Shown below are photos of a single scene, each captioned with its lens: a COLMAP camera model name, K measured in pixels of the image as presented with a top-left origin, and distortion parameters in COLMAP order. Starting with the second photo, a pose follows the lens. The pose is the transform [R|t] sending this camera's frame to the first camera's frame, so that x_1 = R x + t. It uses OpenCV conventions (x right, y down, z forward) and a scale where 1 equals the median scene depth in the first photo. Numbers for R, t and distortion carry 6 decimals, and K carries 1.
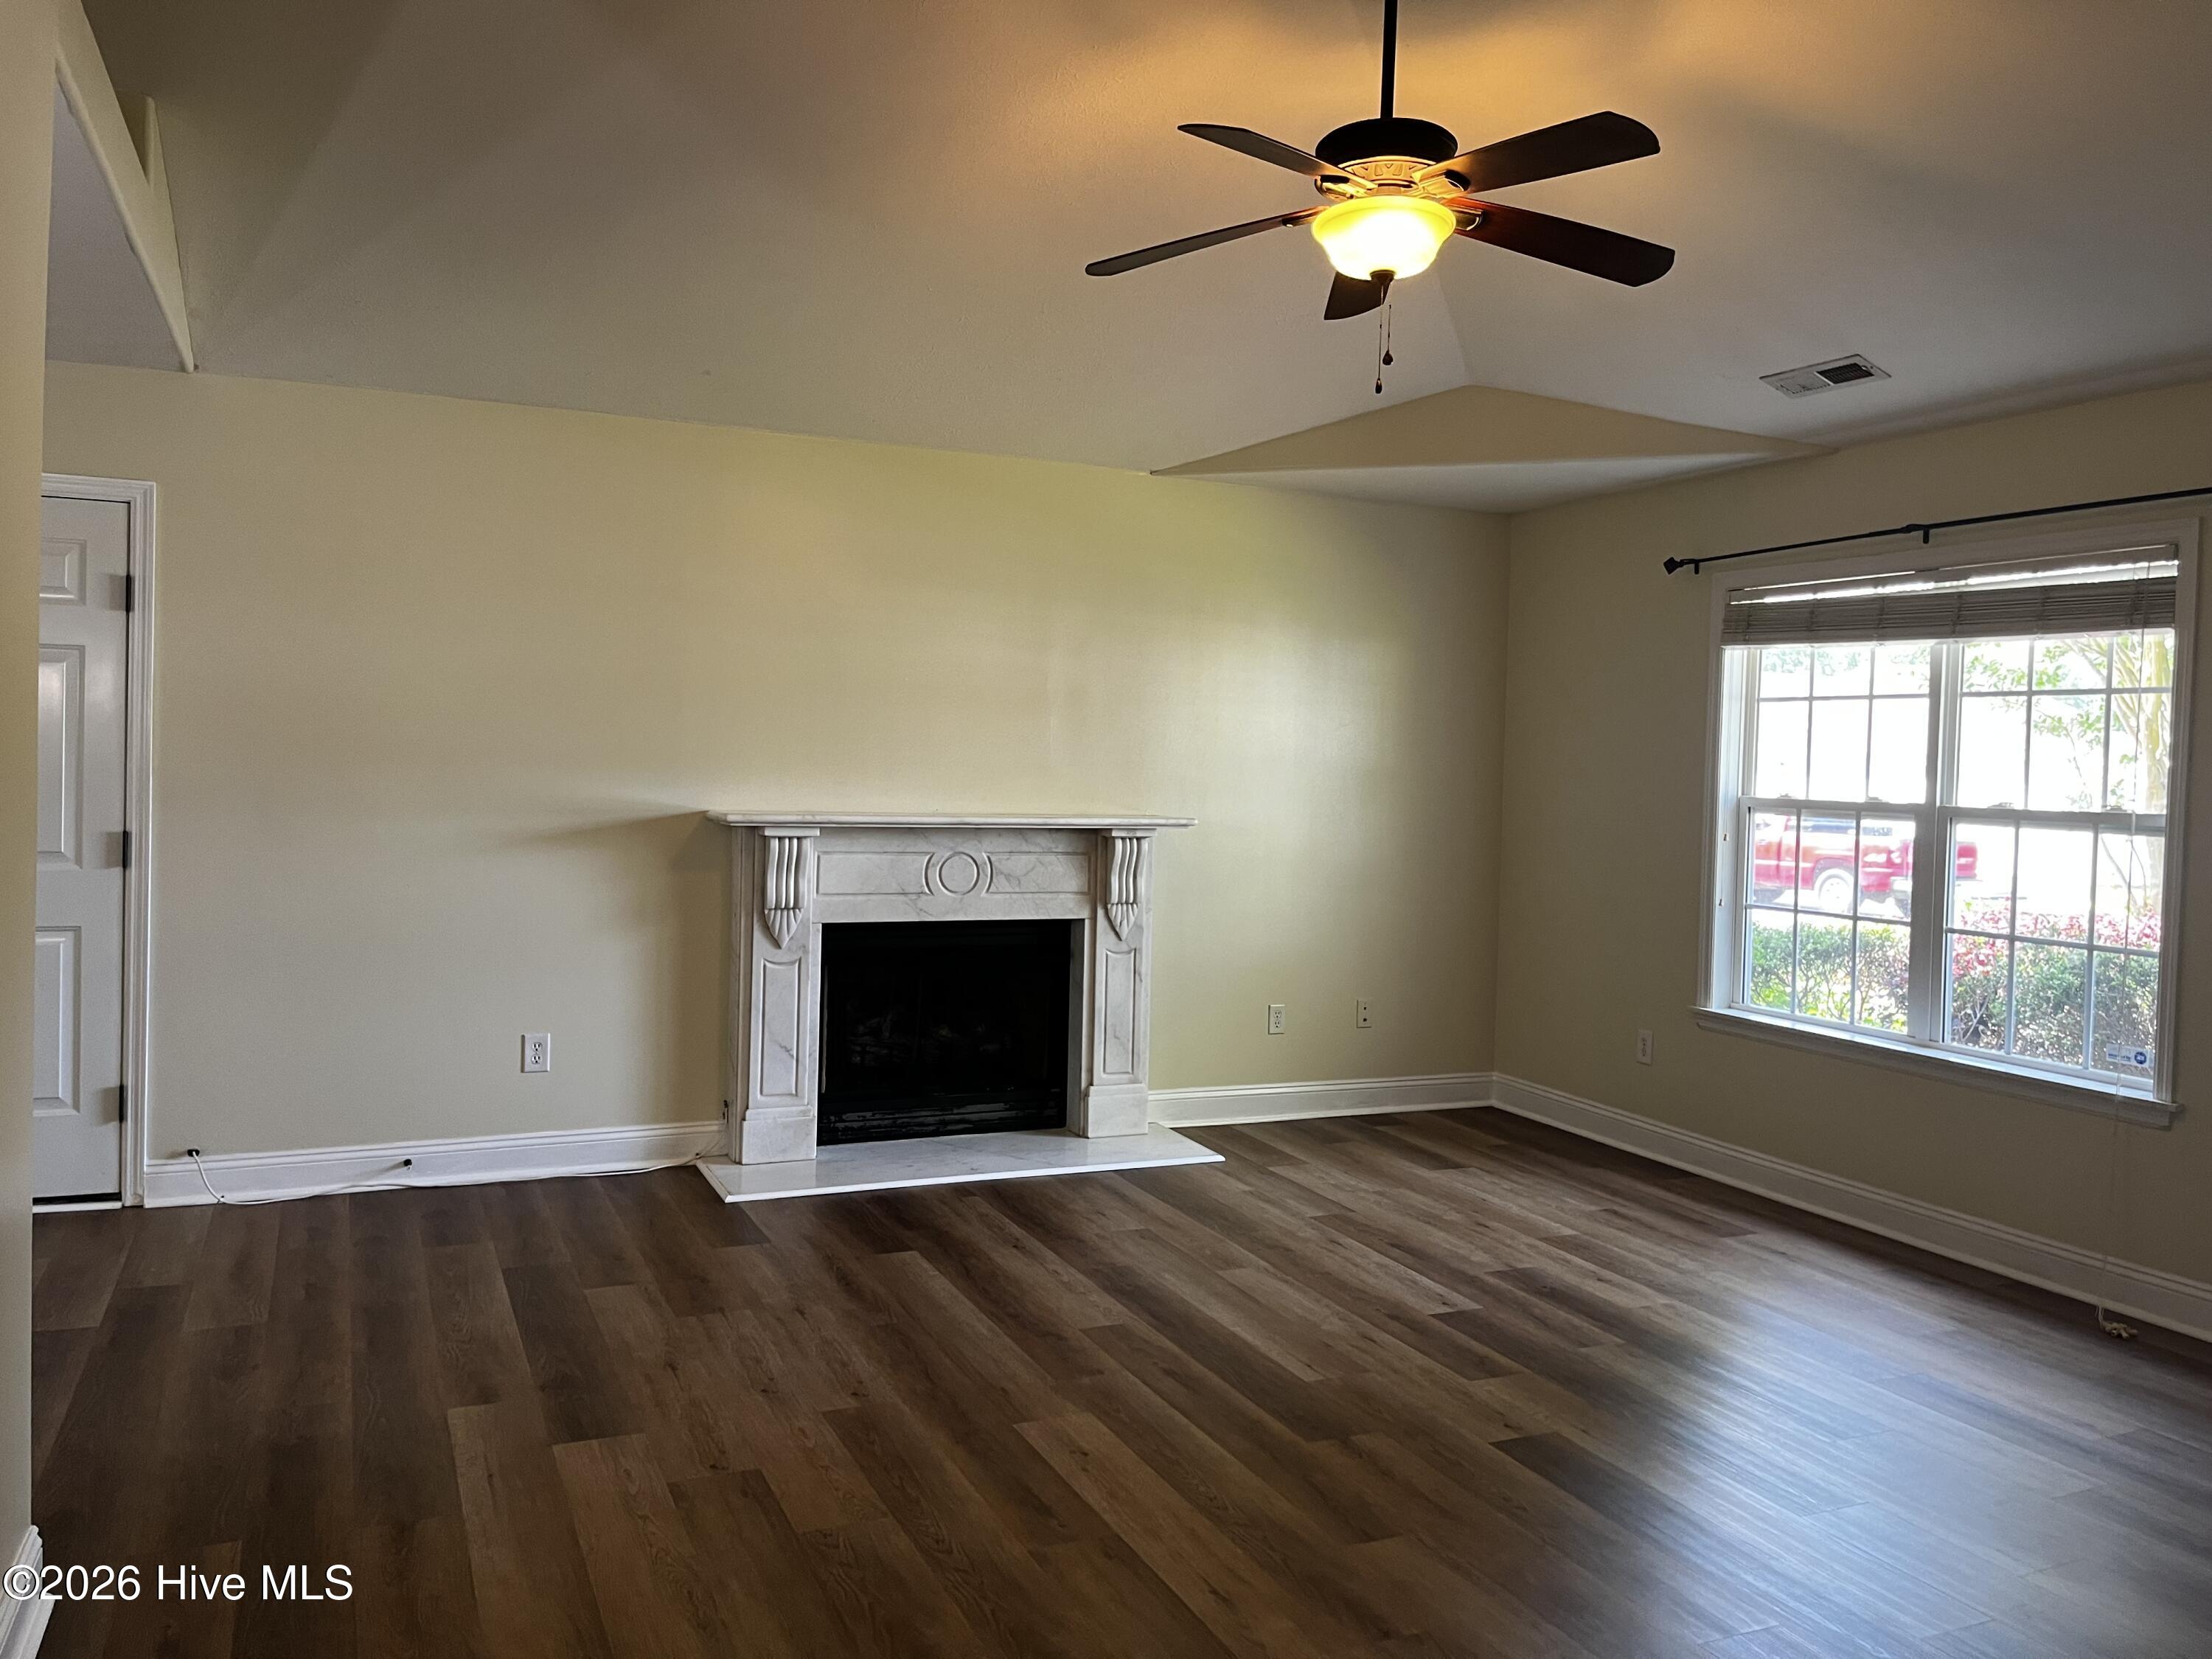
lens RADIAL K [[1676.5, 0, 1152.1], [0, 1676.5, 788.8], [0, 0, 1]] dist [0.064295, -0.096440]
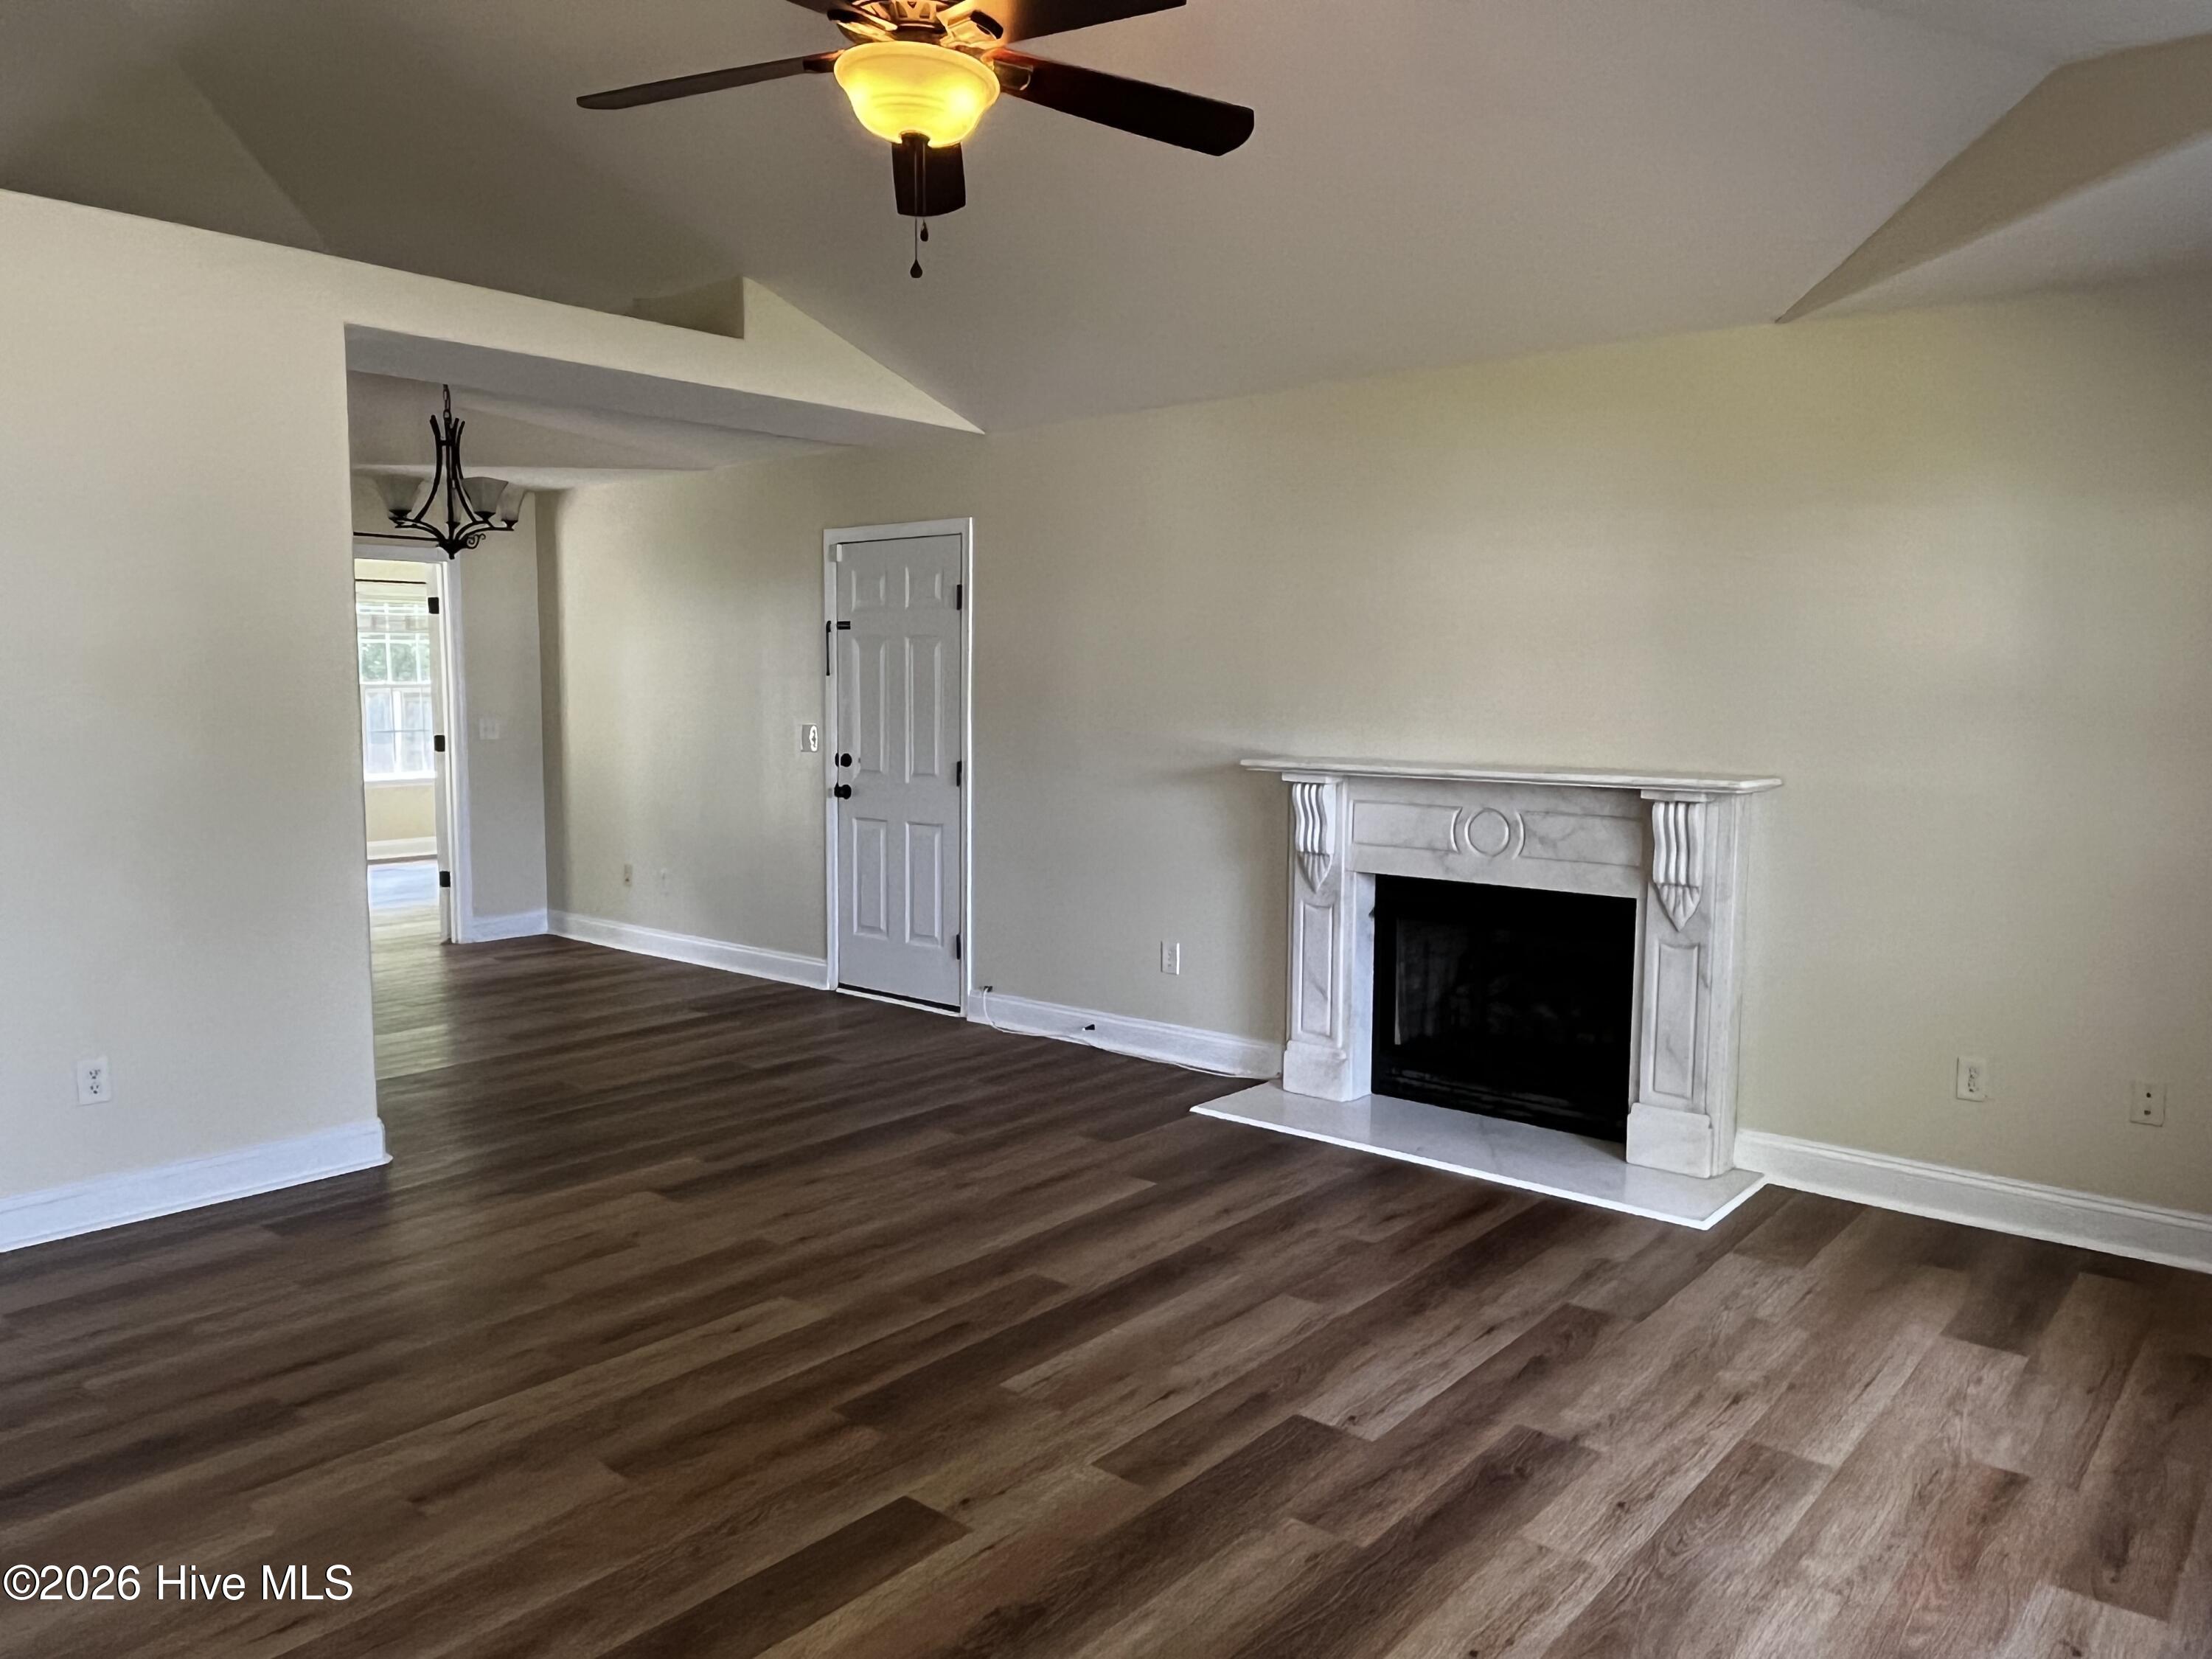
lens RADIAL K [[1578.3, 0, 1100.4], [0, 1578.3, 833.0], [0, 0, 1]] dist [0.002283, -0.015723]
pose [[0.419473, 0.062189, -0.905635, 0.661502], [-0.012464, 0.997951, 0.062755, 0.000181], [0.907682, -0.015036, 0.419389, 0.532176]]
